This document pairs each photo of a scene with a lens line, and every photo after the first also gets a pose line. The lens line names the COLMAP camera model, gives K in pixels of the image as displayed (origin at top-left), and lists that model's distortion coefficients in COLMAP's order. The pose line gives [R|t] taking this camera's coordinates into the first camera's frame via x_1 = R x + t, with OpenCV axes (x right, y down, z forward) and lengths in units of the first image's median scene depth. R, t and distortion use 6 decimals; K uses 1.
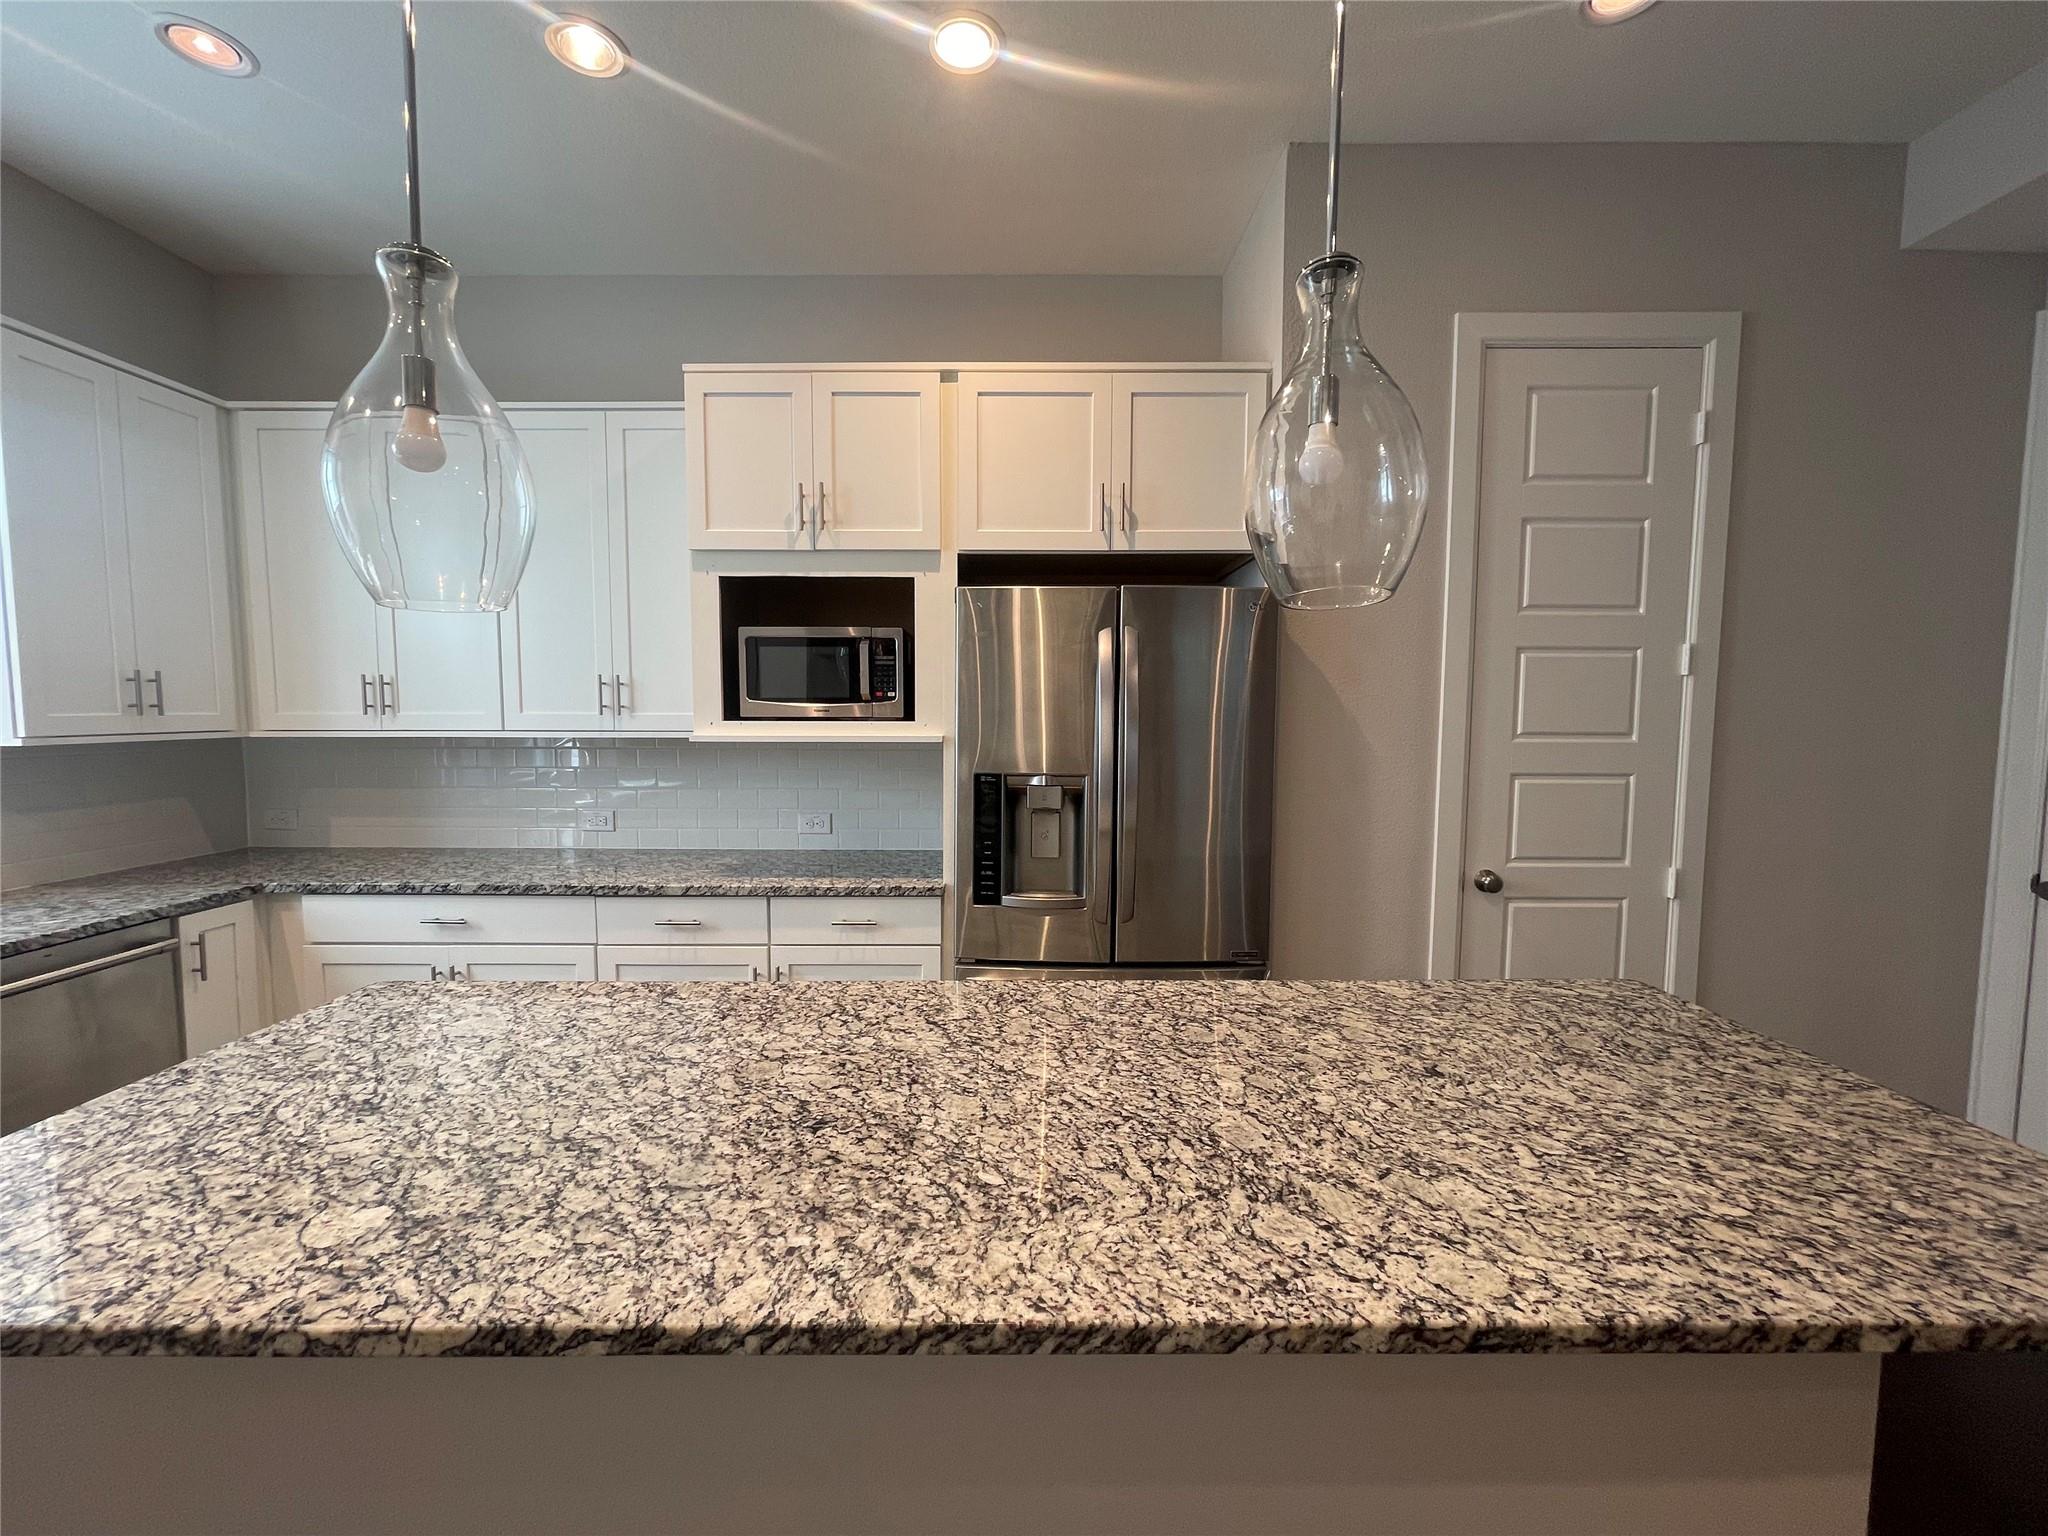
lens RADIAL K [[828.3, 0, 1016.1], [0, 828.3, 766.2], [0, 0, 1]] dist [-0.001391, 0.000339]
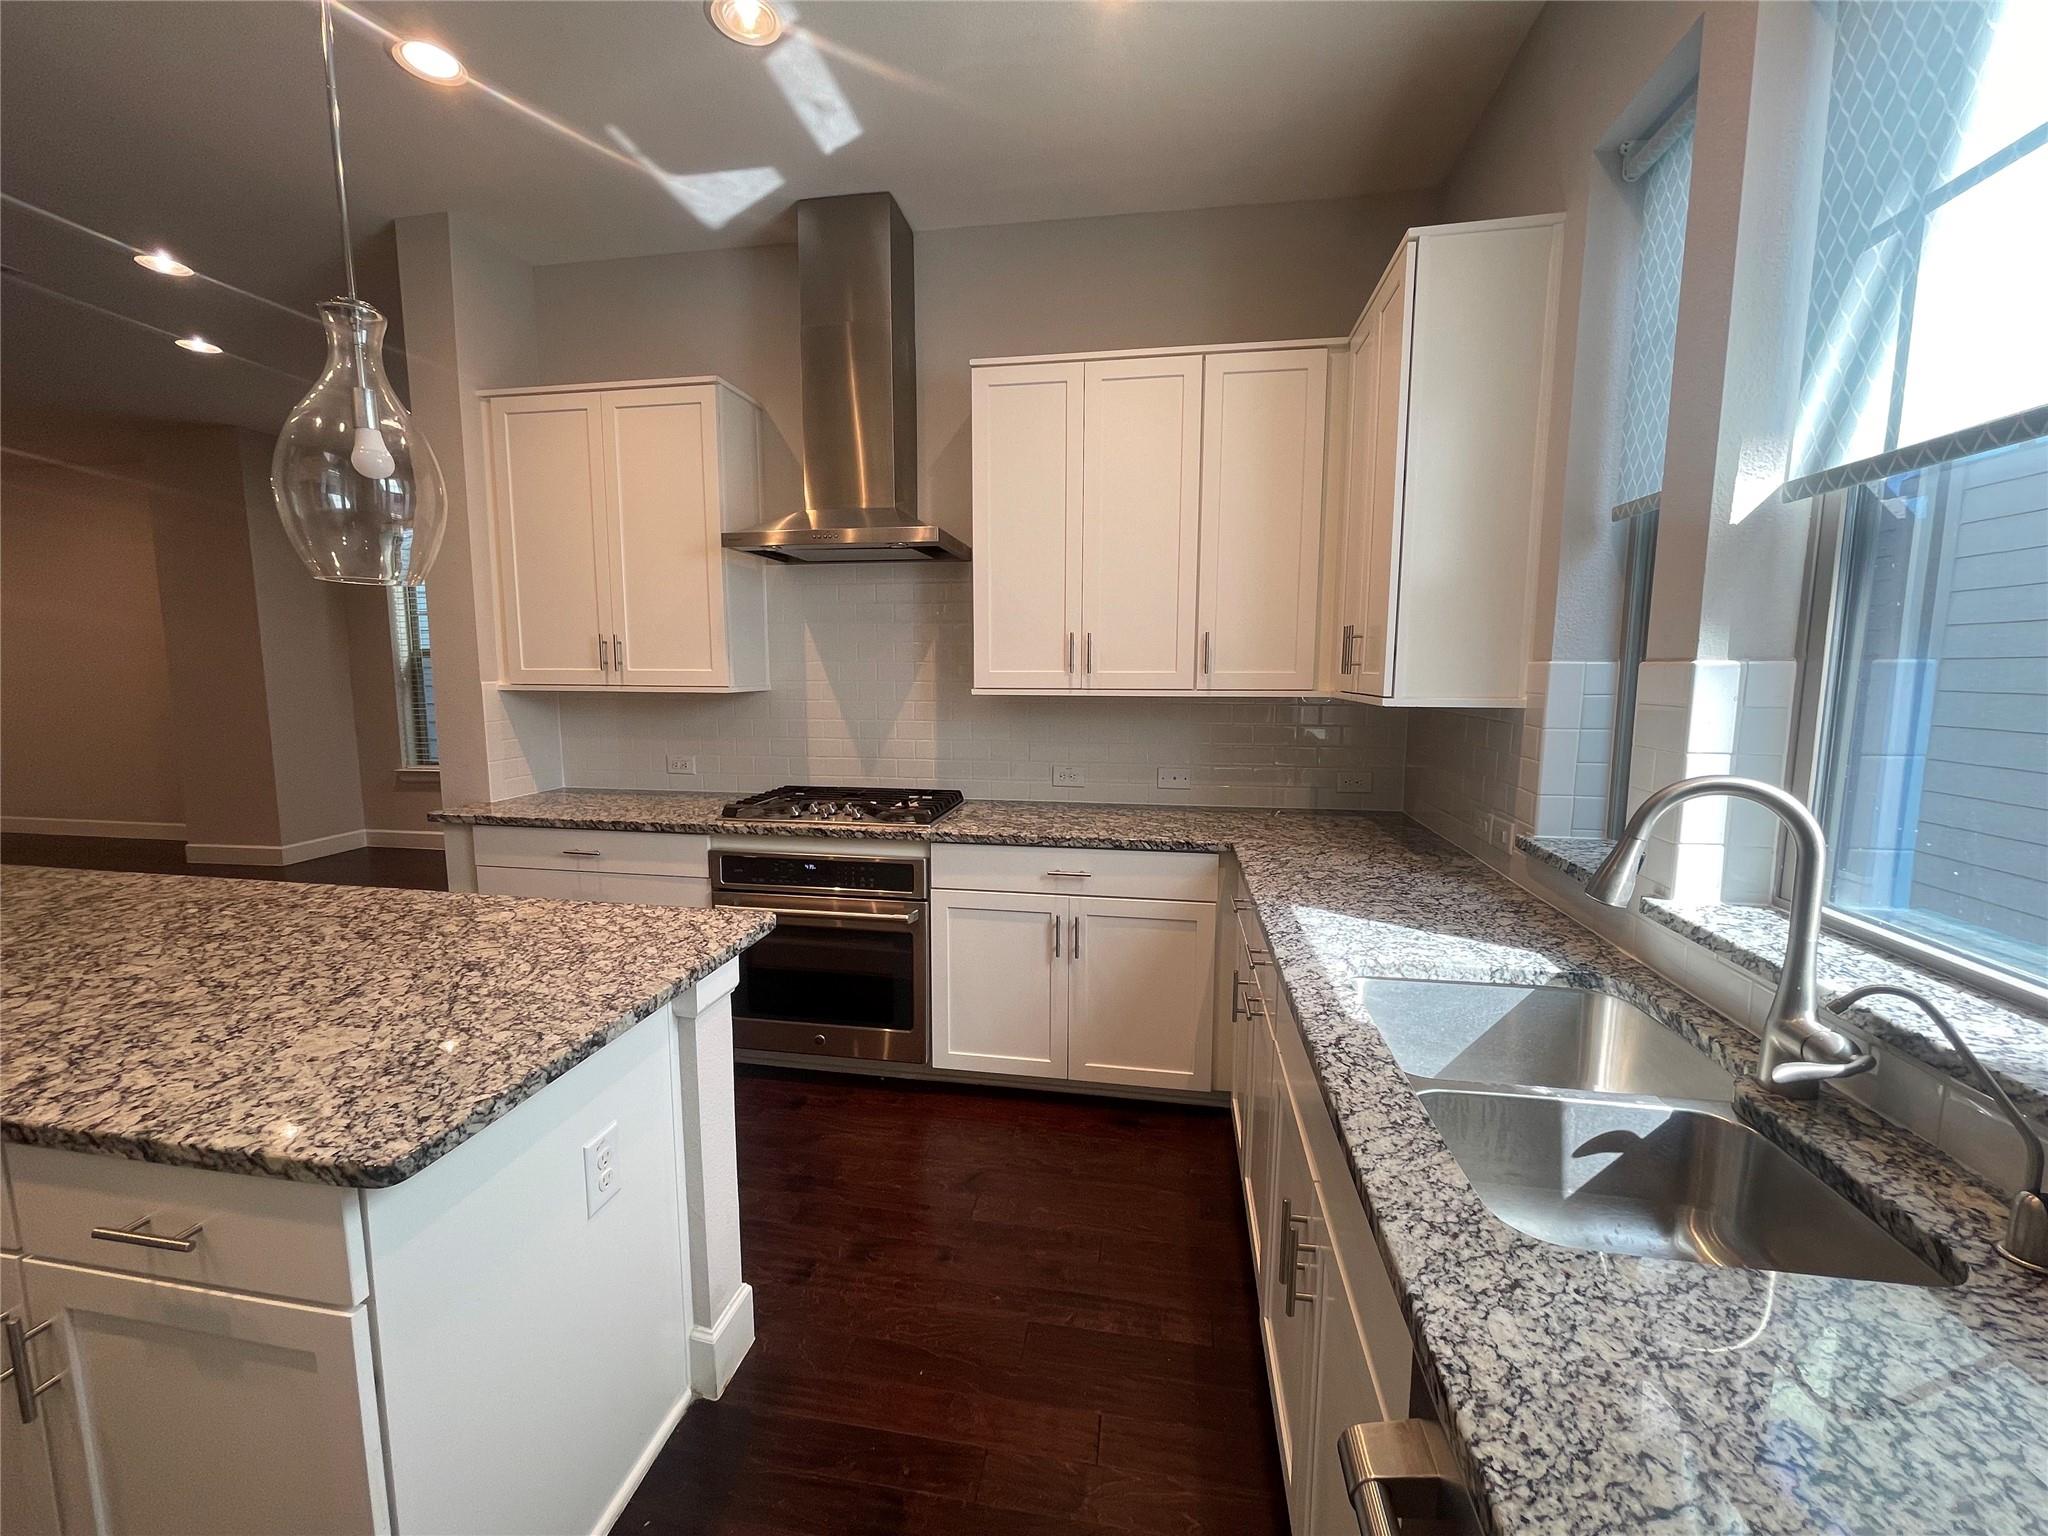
lens RADIAL K [[828.3, 0, 1016.1], [0, 828.3, 766.2], [0, 0, 1]] dist [-0.001391, 0.000339]
pose [[-0.985296, -0.025327, 0.168971, -1.477759], [0.006910, 0.982235, 0.187526, -0.110844], [-0.170719, 0.185936, -0.967617, 1.649306]]
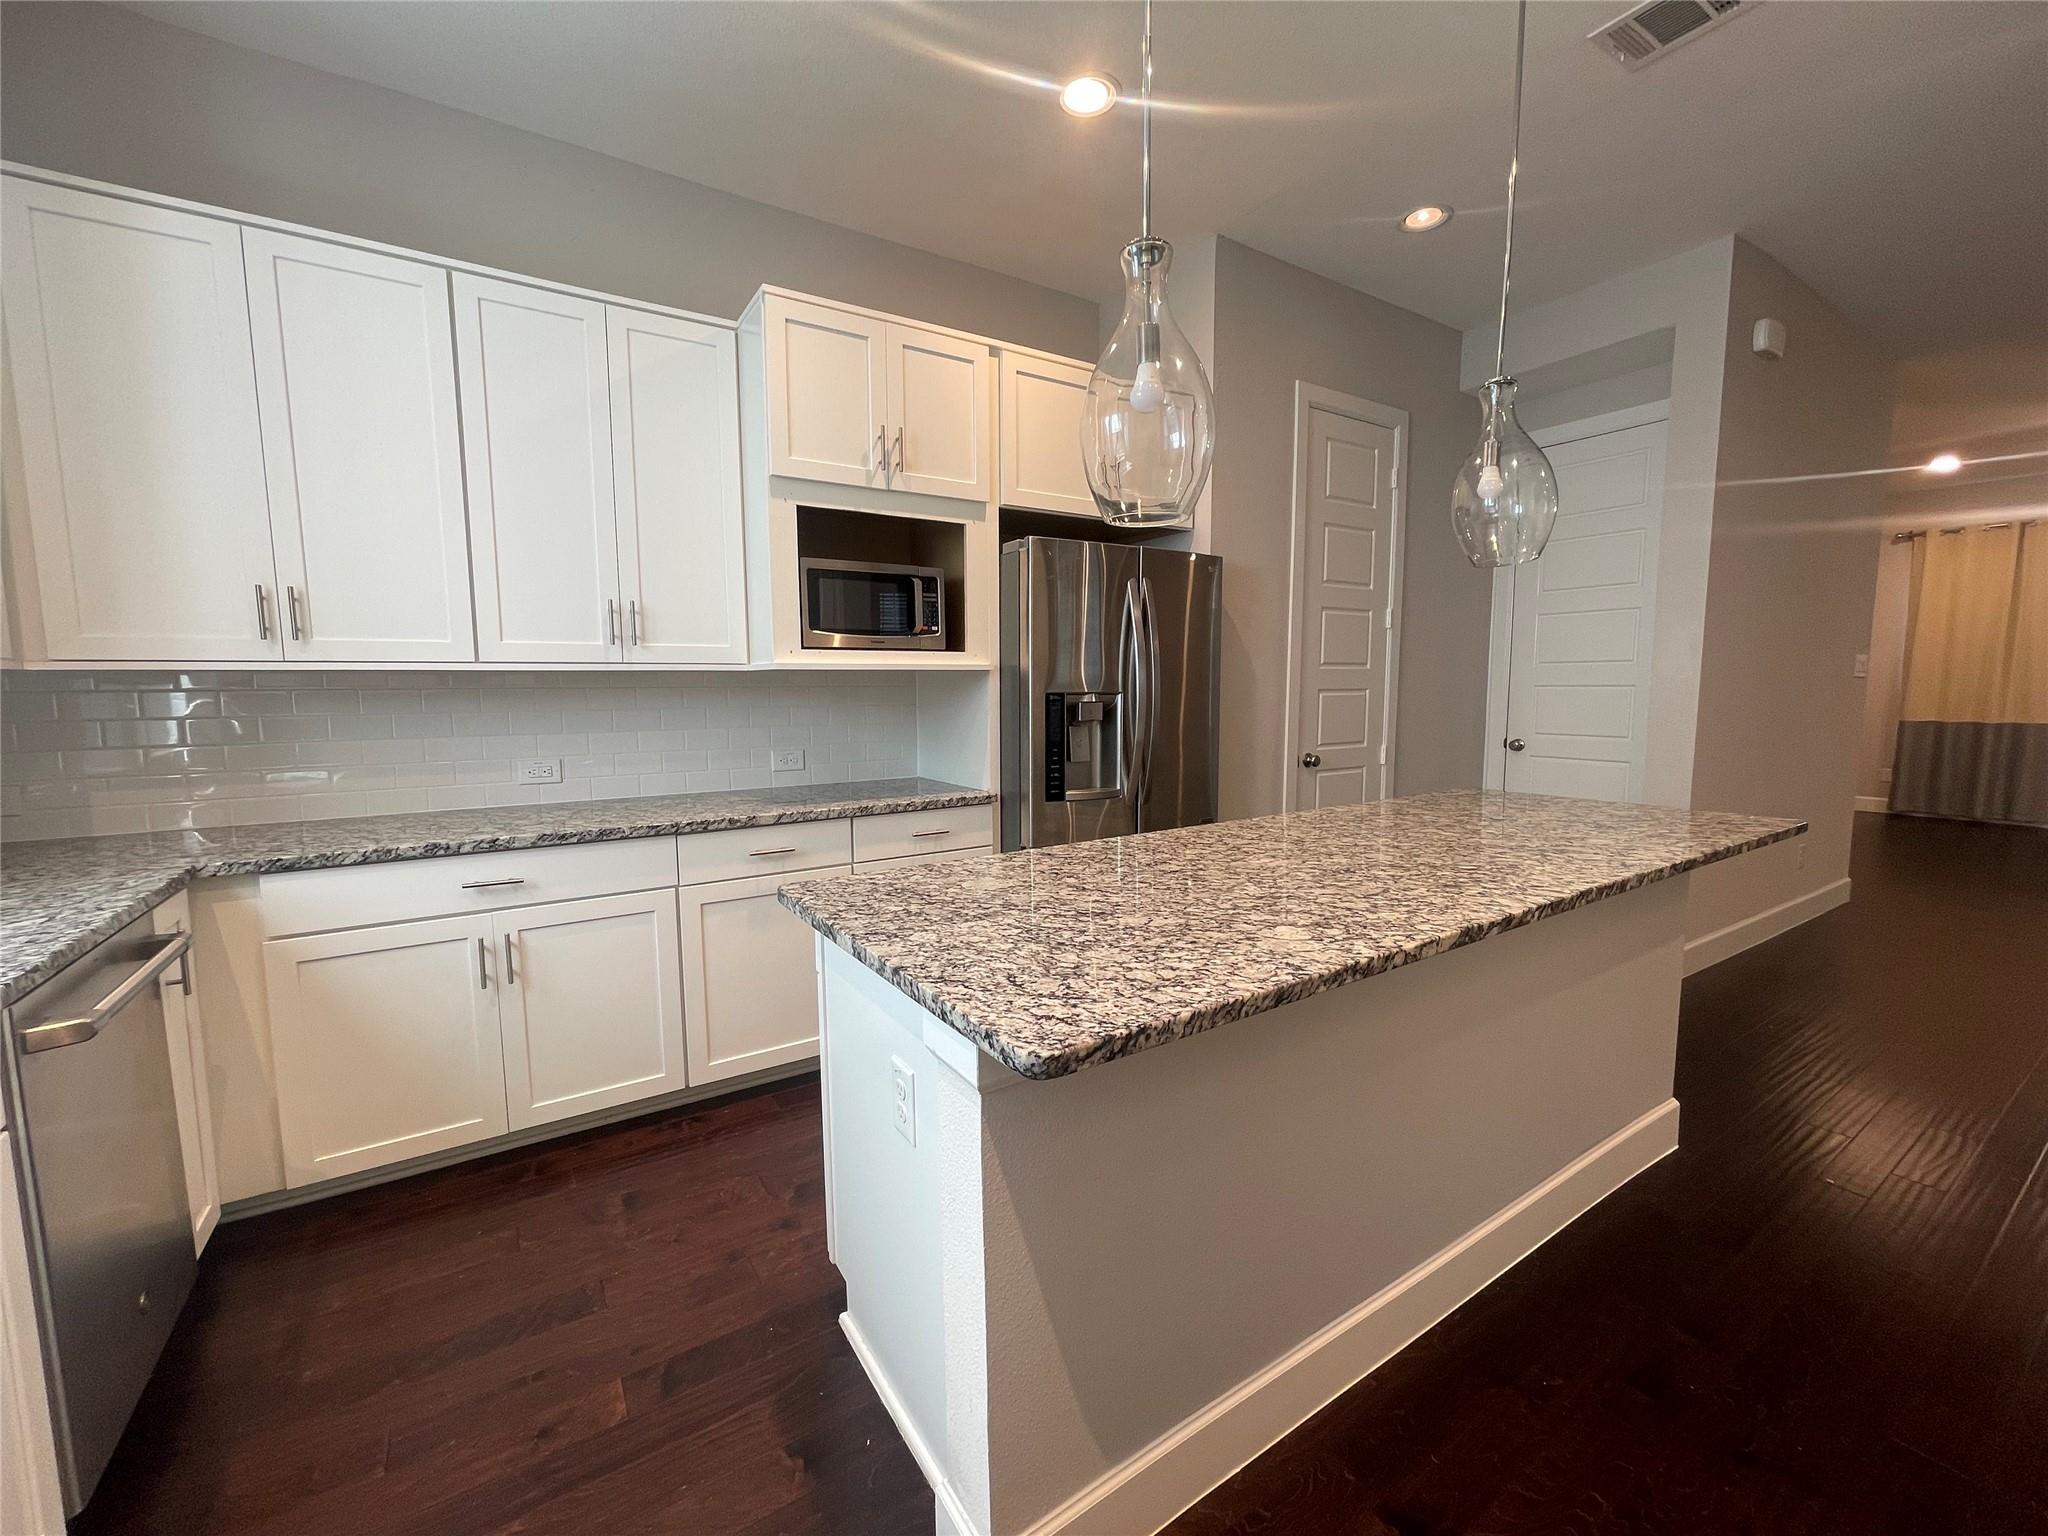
lens RADIAL K [[828.3, 0, 1016.1], [0, 828.3, 766.2], [0, 0, 1]] dist [-0.001391, 0.000339]
pose [[0.841733, -0.062398, 0.536276, -1.237886], [0.046423, 0.997985, 0.043255, 0.101926], [-0.537895, -0.011513, 0.842933, 0.003143]]
